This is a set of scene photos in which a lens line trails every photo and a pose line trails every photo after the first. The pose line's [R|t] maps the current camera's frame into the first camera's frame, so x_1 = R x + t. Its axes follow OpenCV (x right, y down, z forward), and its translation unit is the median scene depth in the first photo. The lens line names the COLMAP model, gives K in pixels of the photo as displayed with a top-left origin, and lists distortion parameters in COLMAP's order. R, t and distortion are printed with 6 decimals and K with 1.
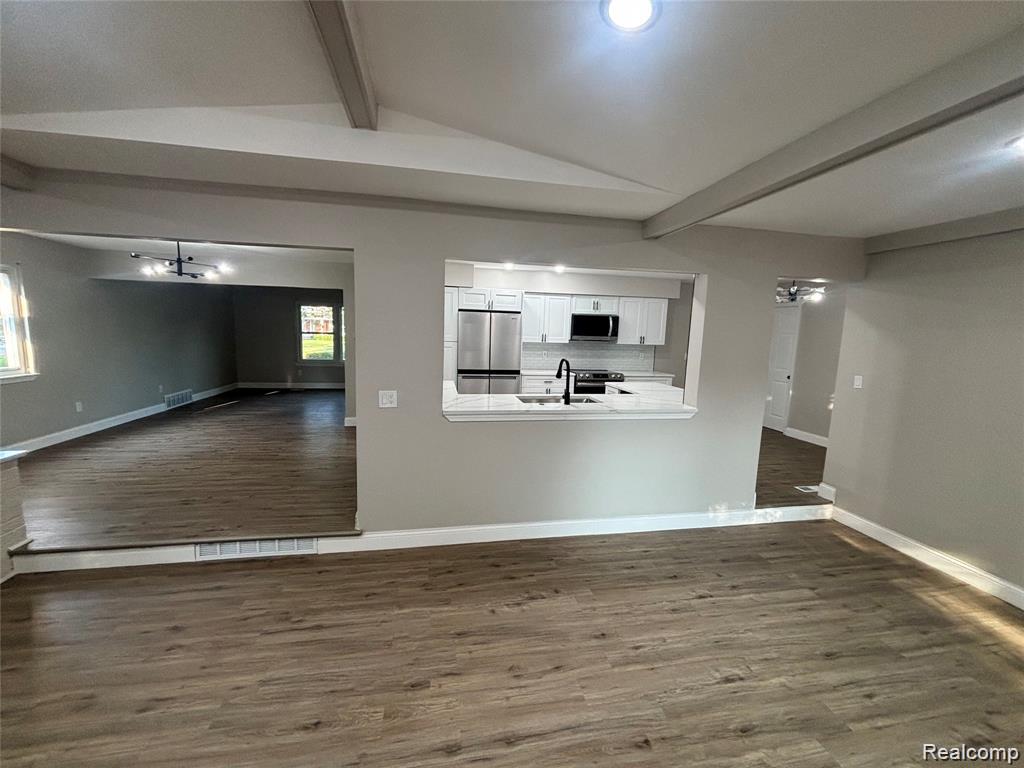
lens RADIAL K [[420.9, 0, 506.4], [0, 420.9, 381.1], [0, 0, 1]] dist [-0.001132, 0.000416]
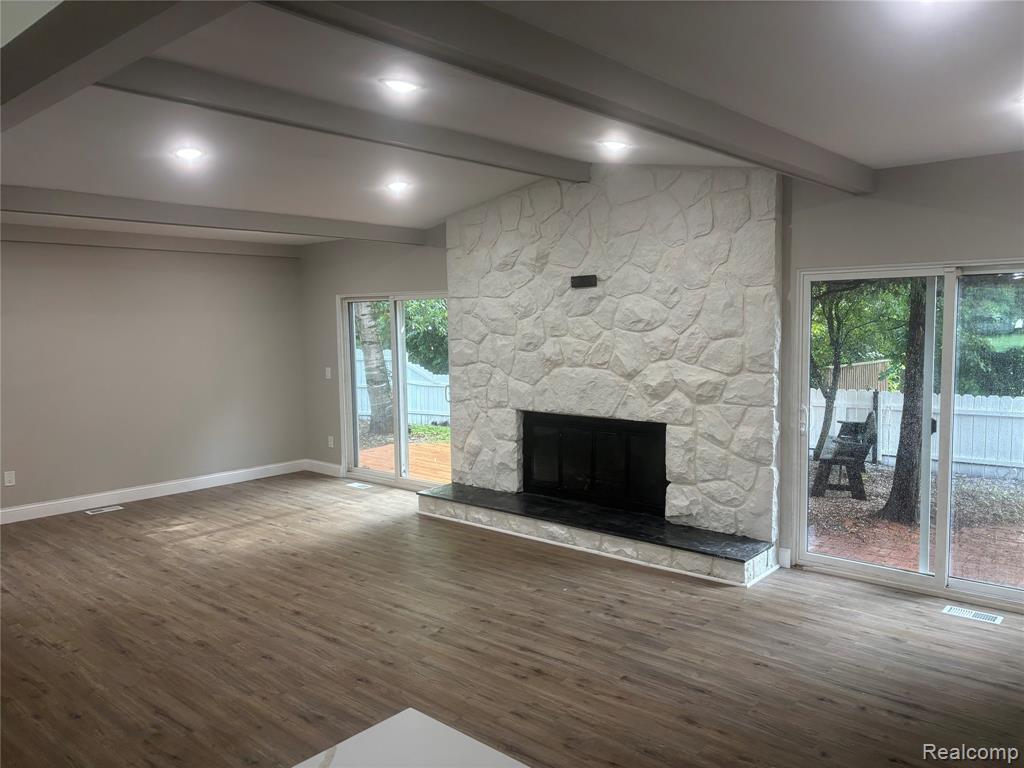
lens RADIAL K [[772.0, 0, 517.0], [0, 772.0, 387.0], [0, 0, 1]] dist [0.049016, -0.002091]
pose [[-0.619803, -0.094476, 0.779050, -0.357651], [0.091116, 0.977349, 0.191015, -0.044322], [-0.779450, 0.189376, -0.597155, 0.224570]]
